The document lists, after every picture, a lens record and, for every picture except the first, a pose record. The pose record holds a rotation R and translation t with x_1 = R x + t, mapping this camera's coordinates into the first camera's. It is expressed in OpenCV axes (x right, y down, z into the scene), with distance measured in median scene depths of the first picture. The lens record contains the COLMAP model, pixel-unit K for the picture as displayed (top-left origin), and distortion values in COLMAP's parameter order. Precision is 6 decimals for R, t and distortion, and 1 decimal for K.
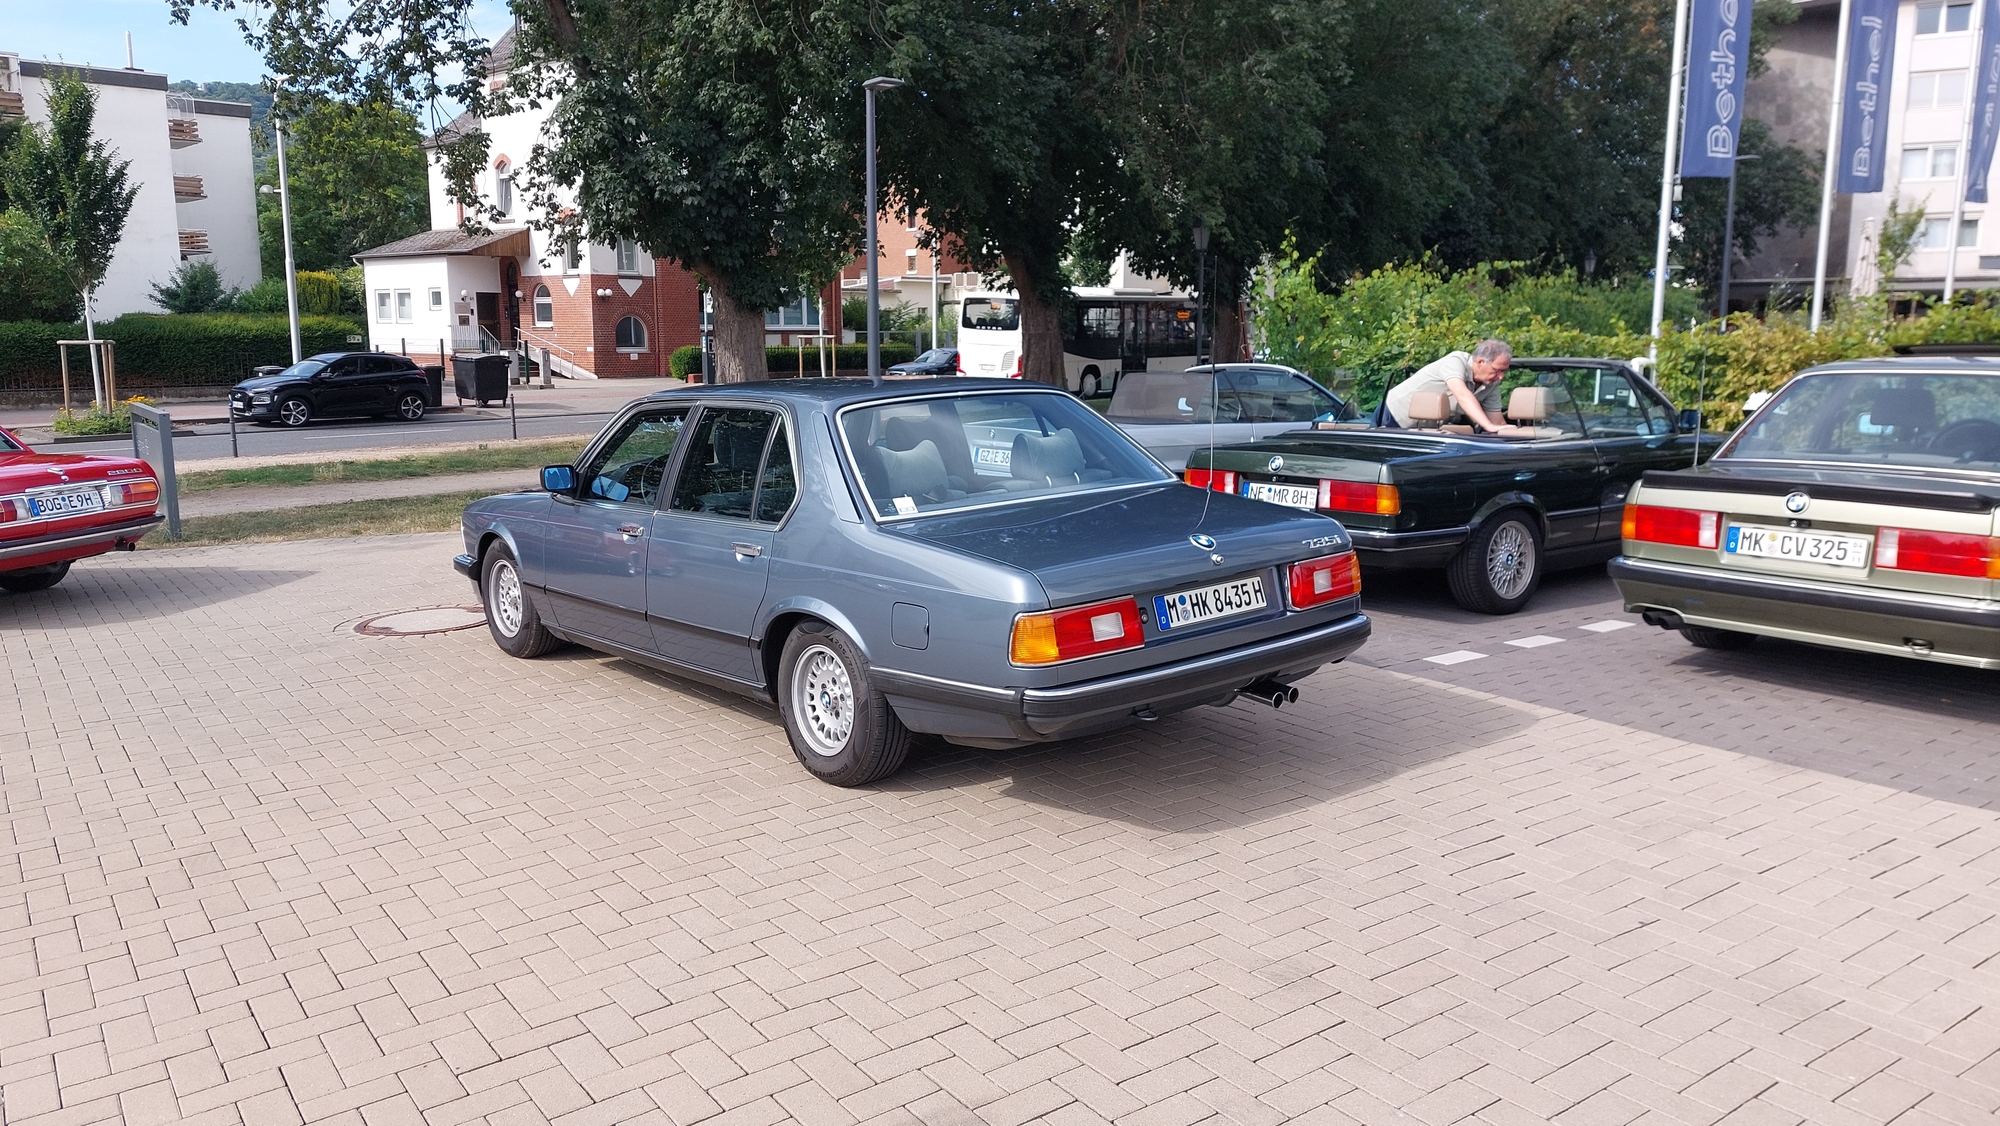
lens RADIAL K [[1409.9, 0, 965.5], [0, 1409.9, 560.7], [0, 0, 1]] dist [0.087023, -0.092733]
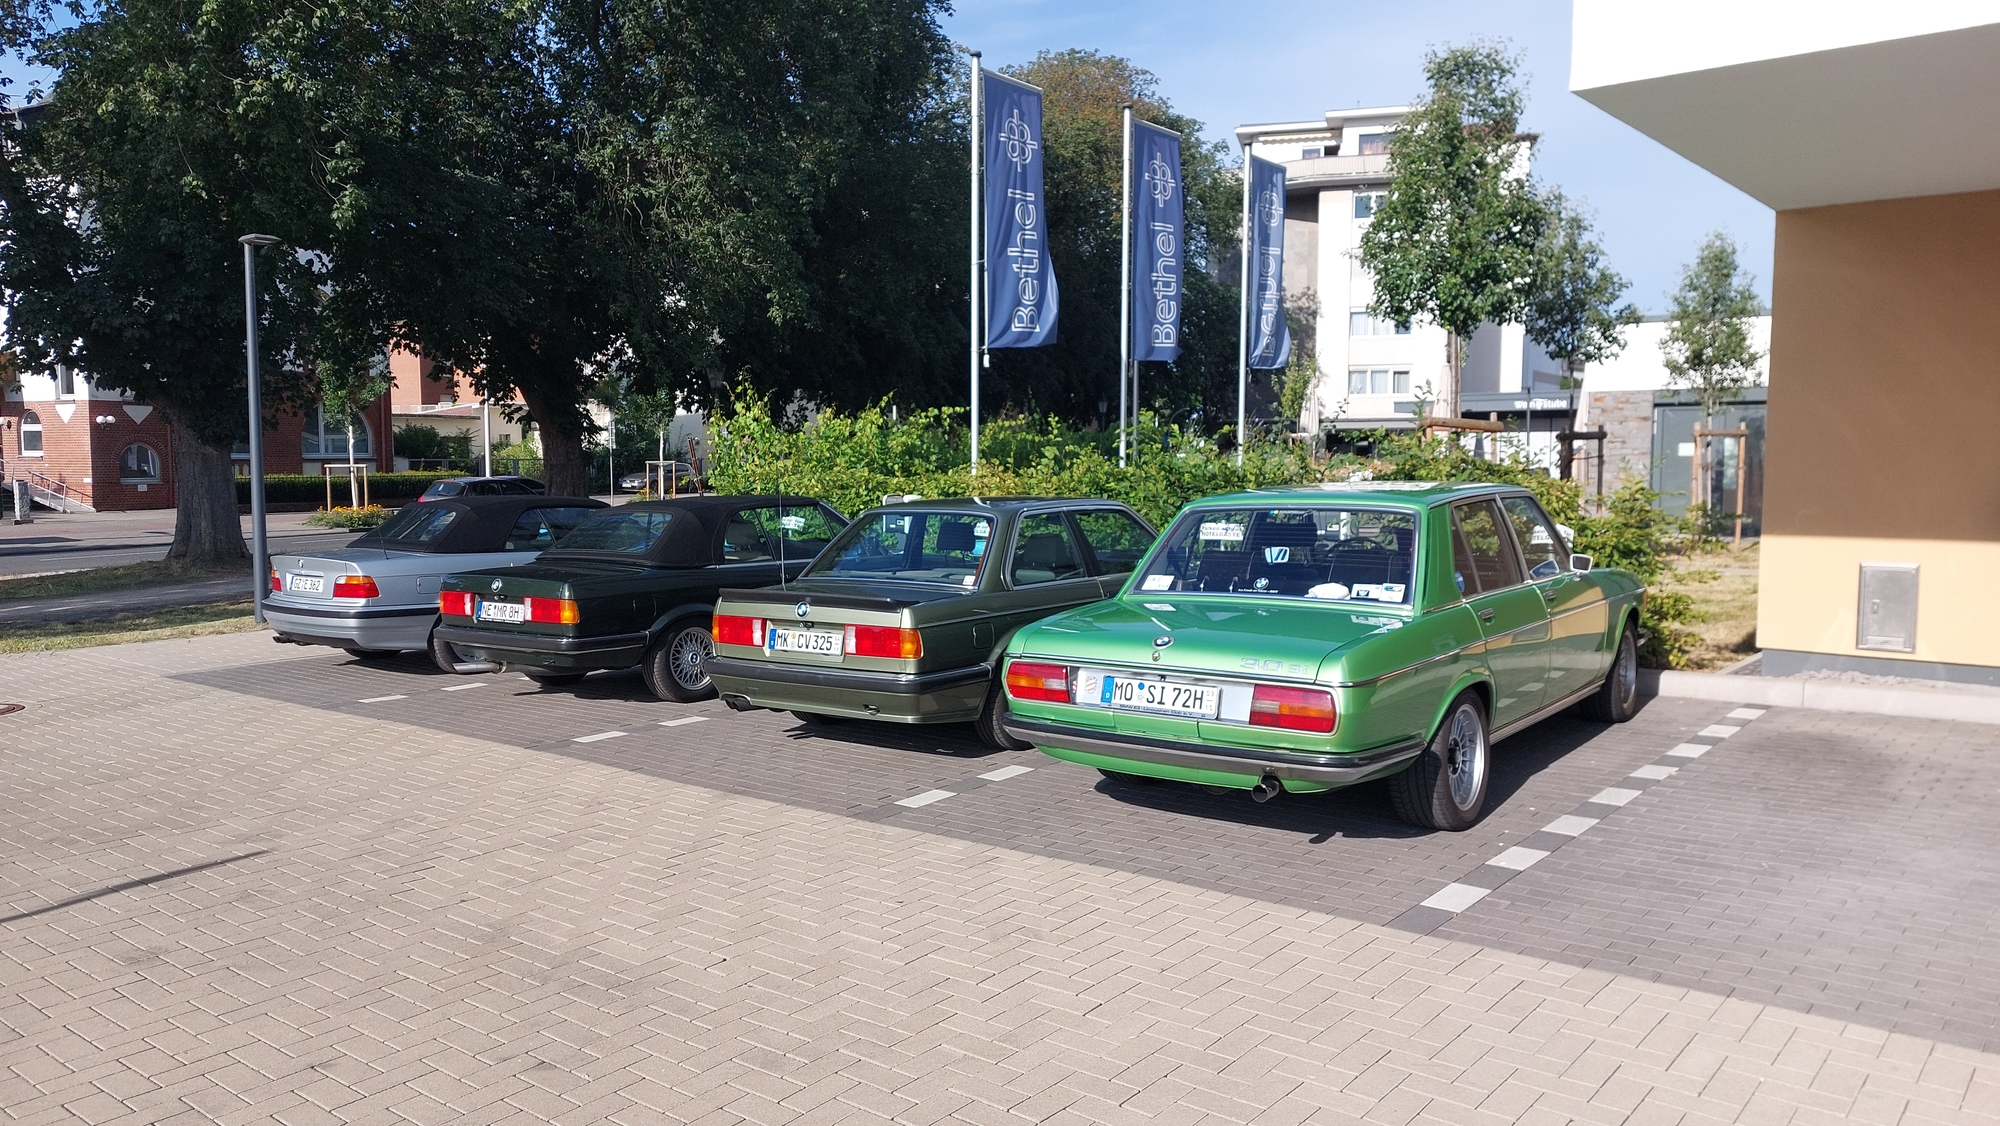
lens RADIAL K [[1443.0, 0, 998.9], [0, 1443.0, 586.4], [0, 0, 1]] dist [-0.004592, -0.002237]
pose [[0.962664, -0.018620, 0.270059, 0.068651], [0.038232, 0.996983, -0.067546, 0.006543], [-0.267987, 0.075349, 0.960472, -0.062550]]
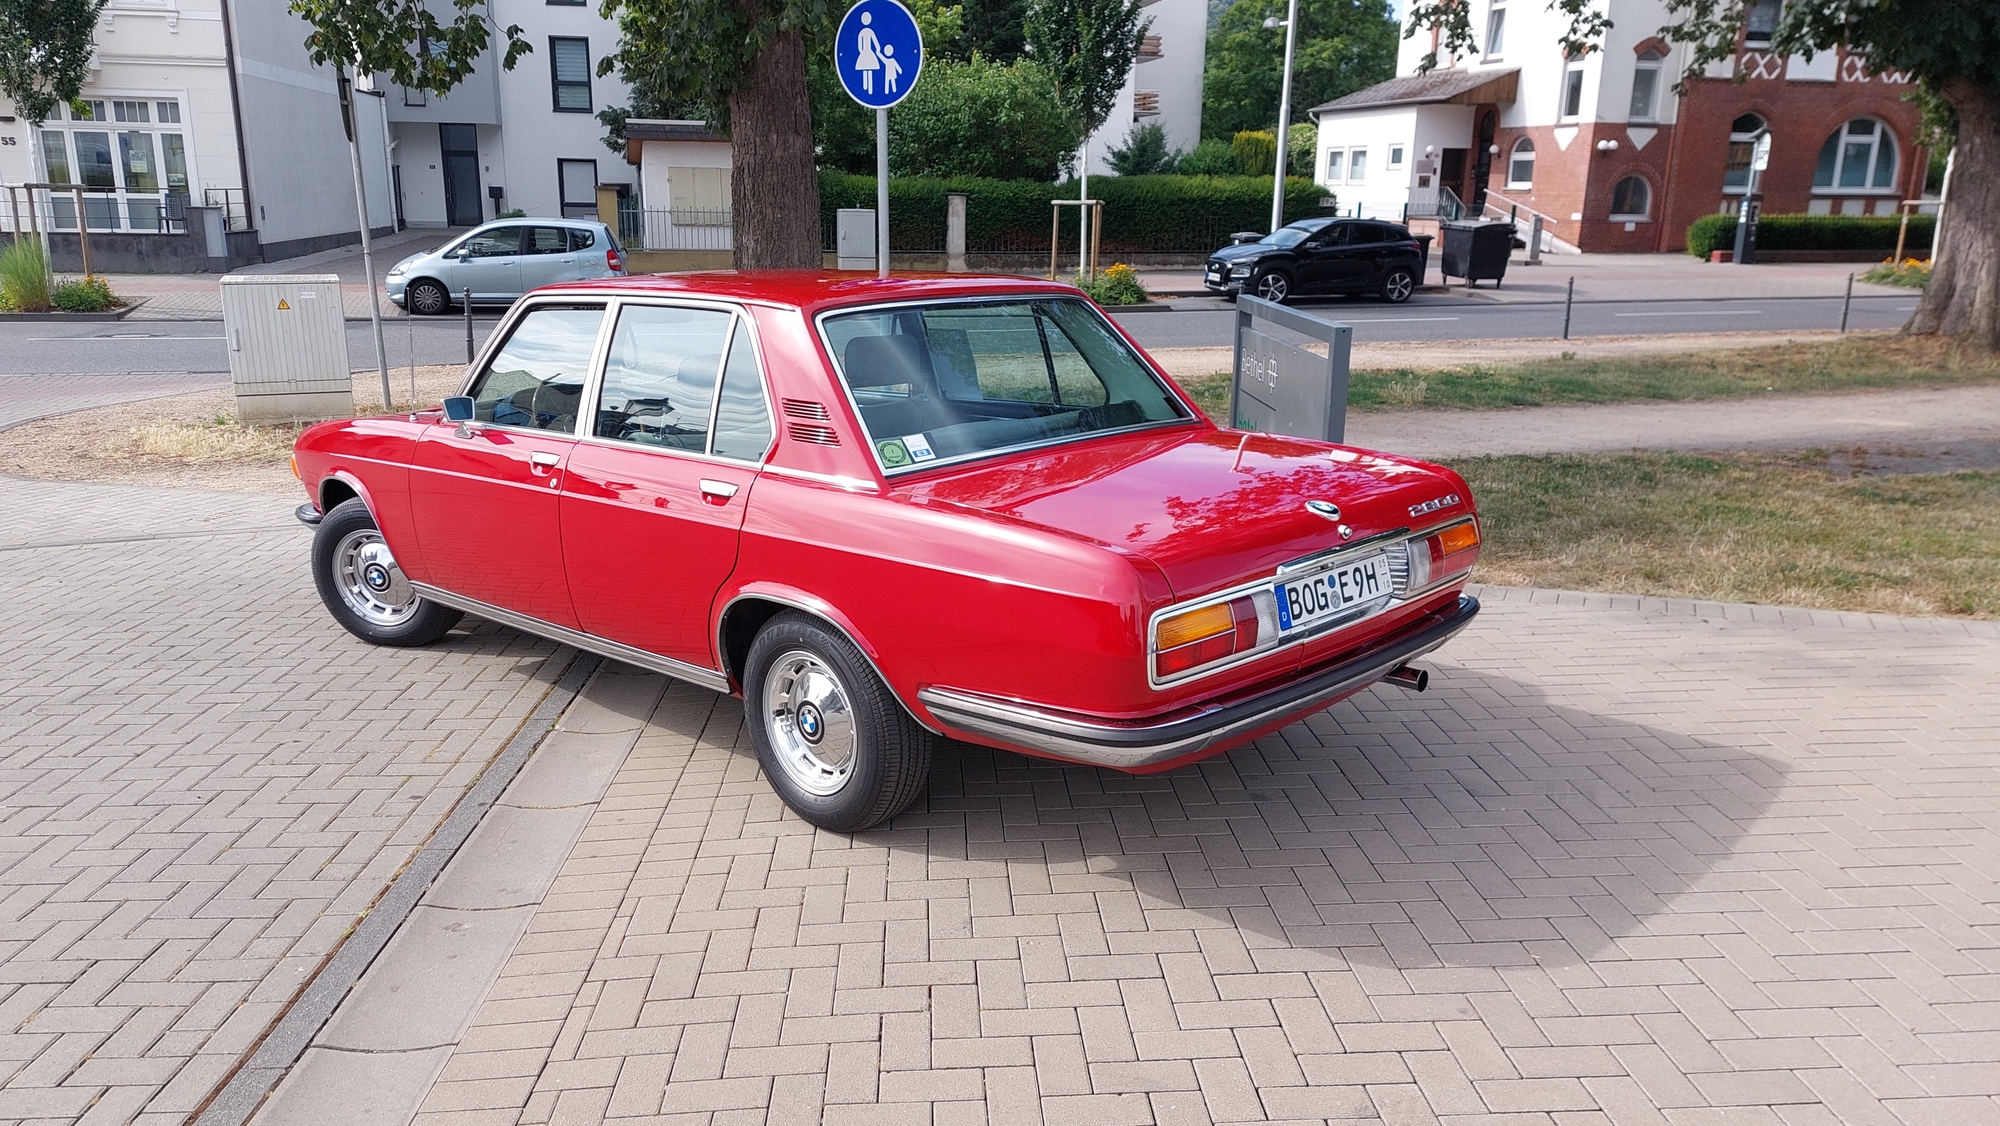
lens RADIAL K [[1409.9, 0, 965.5], [0, 1409.9, 560.7], [0, 0, 1]] dist [0.087023, -0.092733]
pose [[0.834341, 0.151510, -0.530019, -0.125244], [-0.103608, 0.987453, 0.119174, -0.021051], [0.541424, -0.044517, 0.839570, 0.151716]]
